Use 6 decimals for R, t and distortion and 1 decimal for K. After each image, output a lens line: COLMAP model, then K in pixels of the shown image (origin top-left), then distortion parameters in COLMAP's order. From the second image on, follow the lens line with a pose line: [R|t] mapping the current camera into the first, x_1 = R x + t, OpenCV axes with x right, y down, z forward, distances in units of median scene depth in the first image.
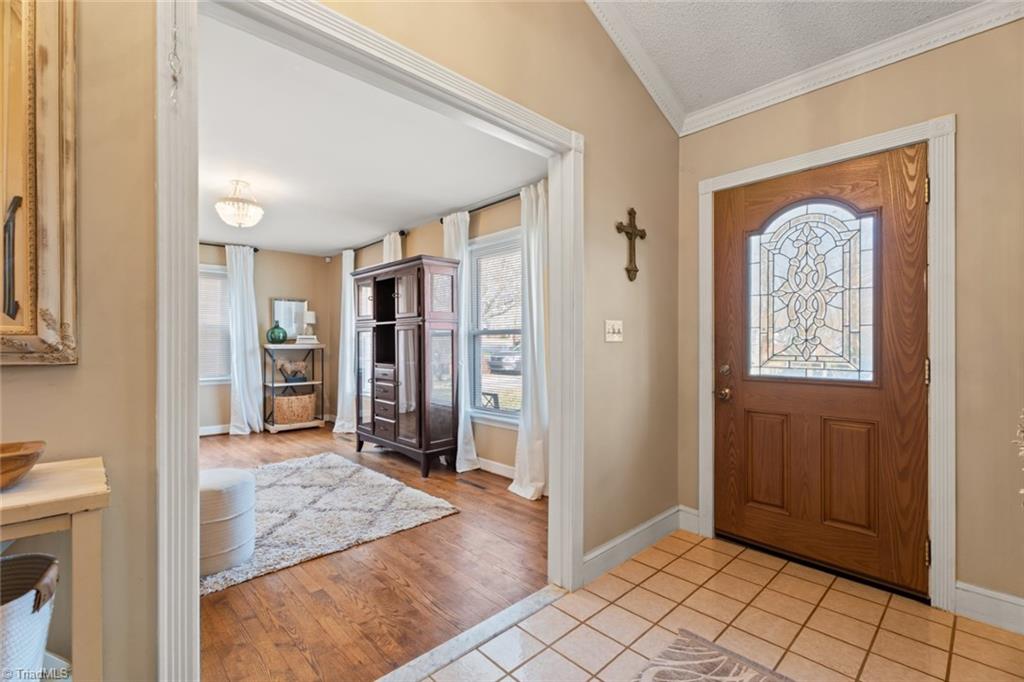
lens RADIAL K [[456.6, 0, 513.1], [0, 456.6, 342.2], [0, 0, 1]] dist [0.005286, -0.000064]
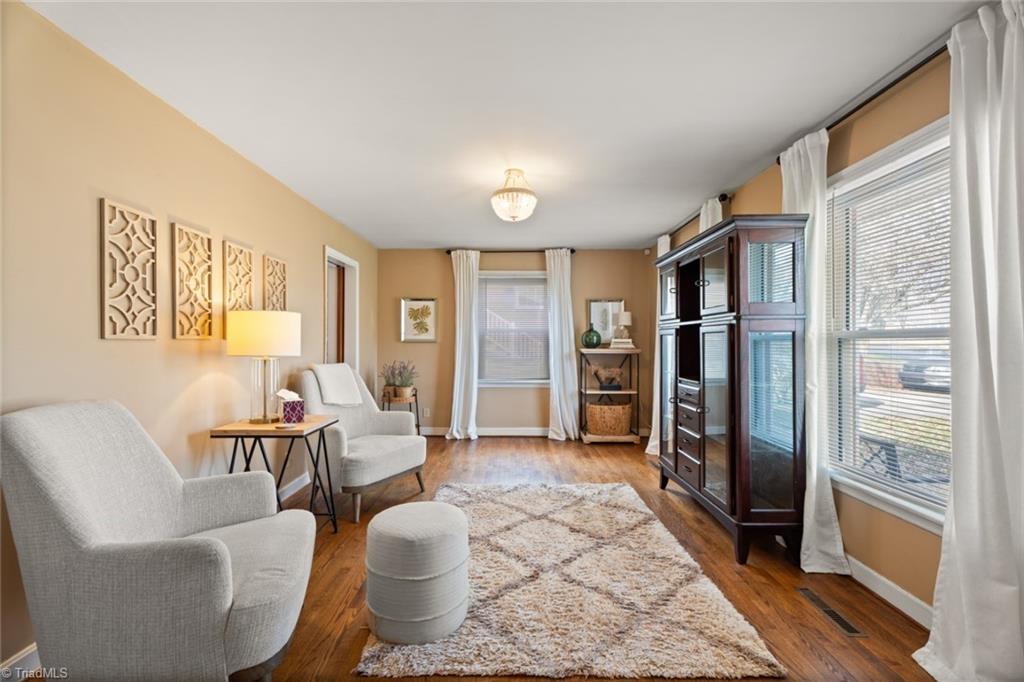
lens RADIAL K [[456.6, 0, 507.8], [0, 456.6, 340.8], [0, 0, 1]] dist [0.005286, -0.000064]
pose [[0.719753, -0.000598, -0.694230, 0.016049], [-0.002268, 0.999992, -0.003214, -0.011281], [0.694226, 0.003888, 0.719746, 0.294207]]
